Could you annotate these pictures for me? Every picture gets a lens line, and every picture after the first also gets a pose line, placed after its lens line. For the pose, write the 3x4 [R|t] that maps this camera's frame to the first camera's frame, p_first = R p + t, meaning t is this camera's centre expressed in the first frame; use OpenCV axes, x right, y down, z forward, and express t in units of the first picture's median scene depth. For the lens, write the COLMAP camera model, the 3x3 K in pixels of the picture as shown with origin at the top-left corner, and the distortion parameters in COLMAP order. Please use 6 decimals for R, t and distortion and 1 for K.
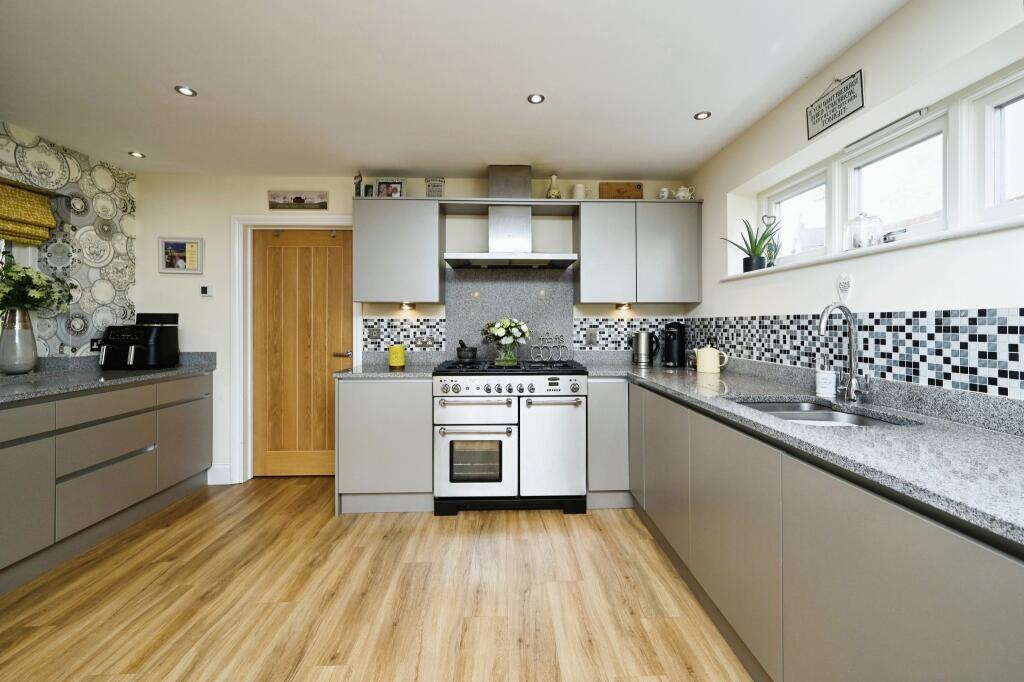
lens RADIAL K [[417.5, 0, 516.9], [0, 417.5, 320.3], [0, 0, 1]] dist [-0.004379, 0.000051]
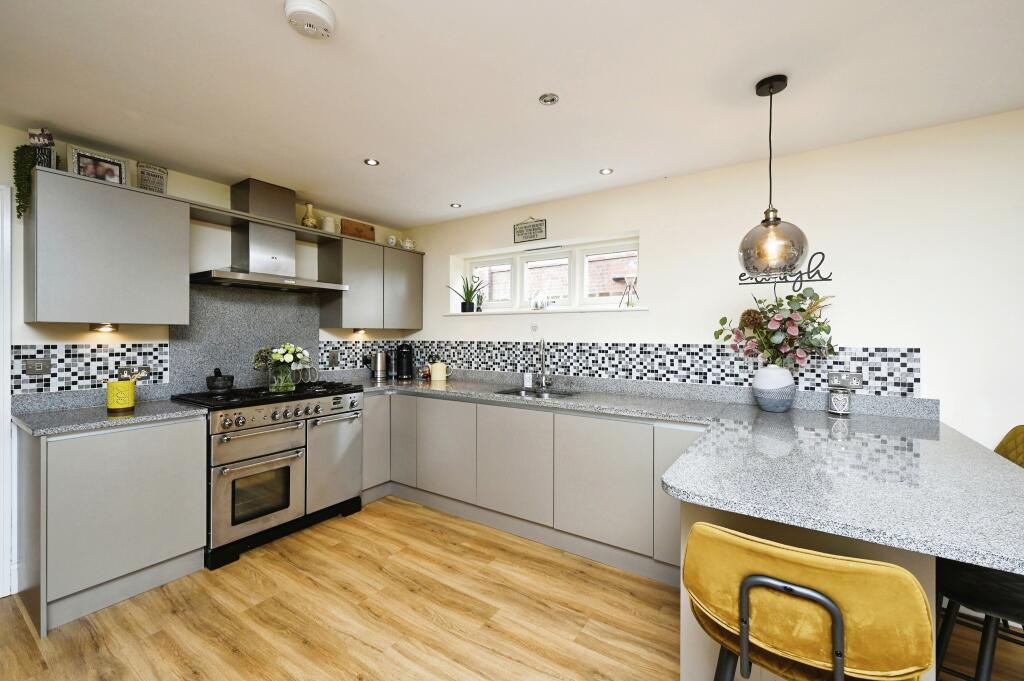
lens RADIAL K [[417.9, 0, 514.9], [0, 417.9, 336.6], [0, 0, 1]] dist [0.003179, -0.000357]
pose [[0.578987, -0.000059, 0.815336, -0.540676], [-0.010024, 0.999924, 0.007191, -0.035760], [-0.815275, -0.012336, 0.578943, -0.023547]]
